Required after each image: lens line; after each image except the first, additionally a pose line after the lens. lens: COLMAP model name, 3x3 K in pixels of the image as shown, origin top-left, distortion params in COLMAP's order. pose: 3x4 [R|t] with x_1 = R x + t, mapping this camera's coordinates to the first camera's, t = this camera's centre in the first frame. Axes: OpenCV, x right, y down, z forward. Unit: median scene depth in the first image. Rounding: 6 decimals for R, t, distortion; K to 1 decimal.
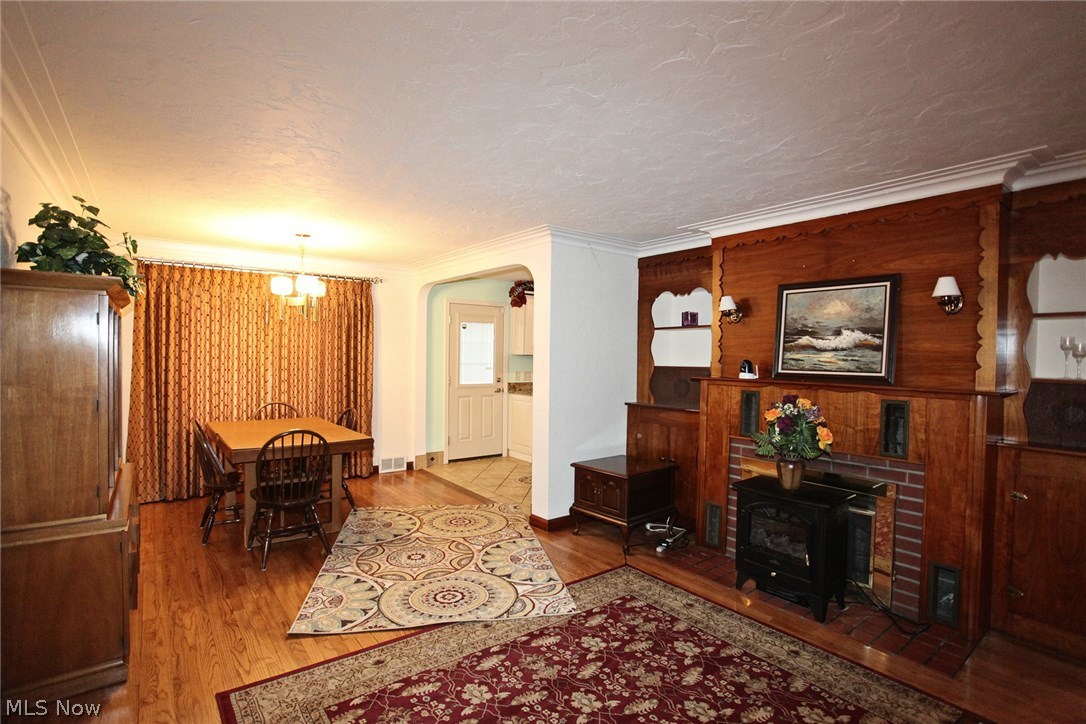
lens RADIAL K [[519.3, 0, 558.0], [0, 519.3, 360.4], [0, 0, 1]] dist [-0.046742, 0.001382]
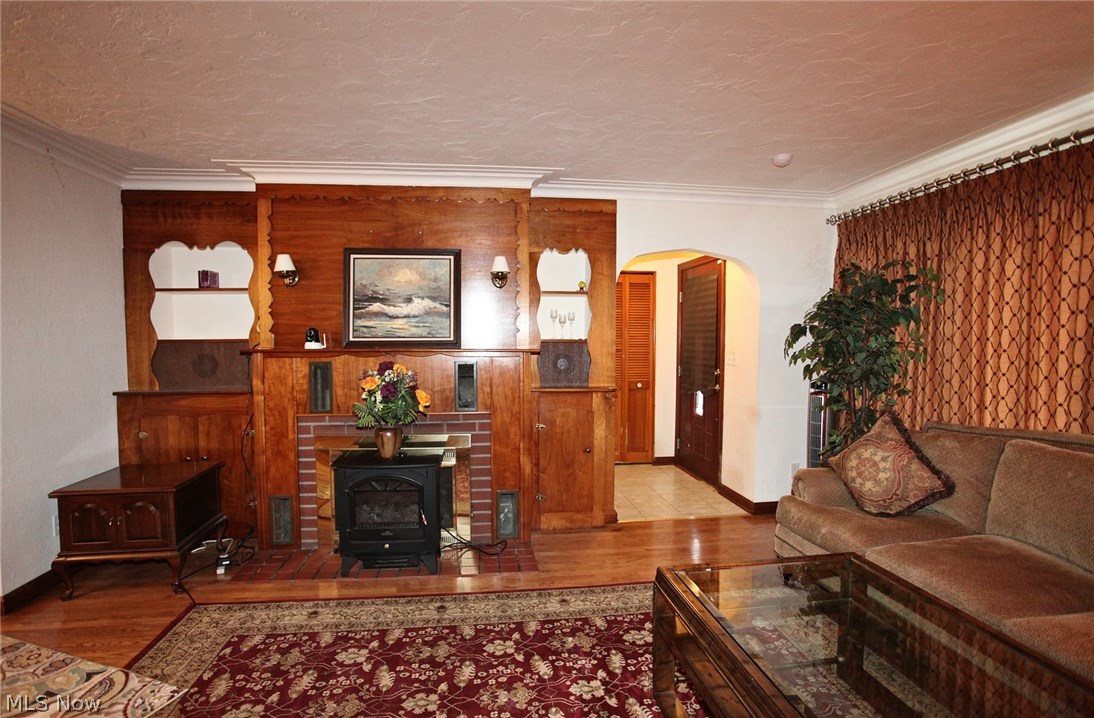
lens RADIAL K [[526.9, 0, 547.0], [0, 526.9, 359.0], [0, 0, 1]] dist [-0.091308, 0.031538]
pose [[0.509666, -0.049332, 0.858957, -0.224455], [0.014856, 0.998711, 0.048544, 0.017423], [-0.860244, -0.011981, 0.509741, 0.214078]]
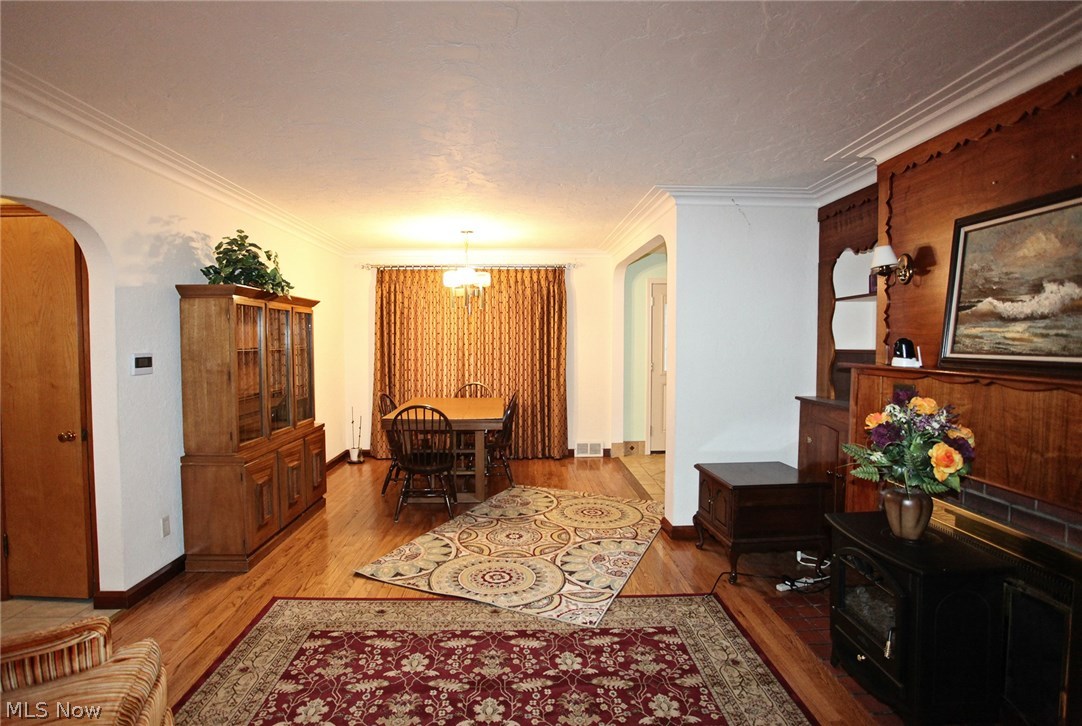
lens RADIAL K [[542.3, 0, 541.0], [0, 542.3, 363.0], [0, 0, 1]] dist [-0.073138, 0.029973]
pose [[0.804716, 0.006285, -0.593627, 0.438233], [0.010969, 0.999616, 0.025453, 0.009352], [0.593558, -0.026994, 0.804338, 0.188058]]
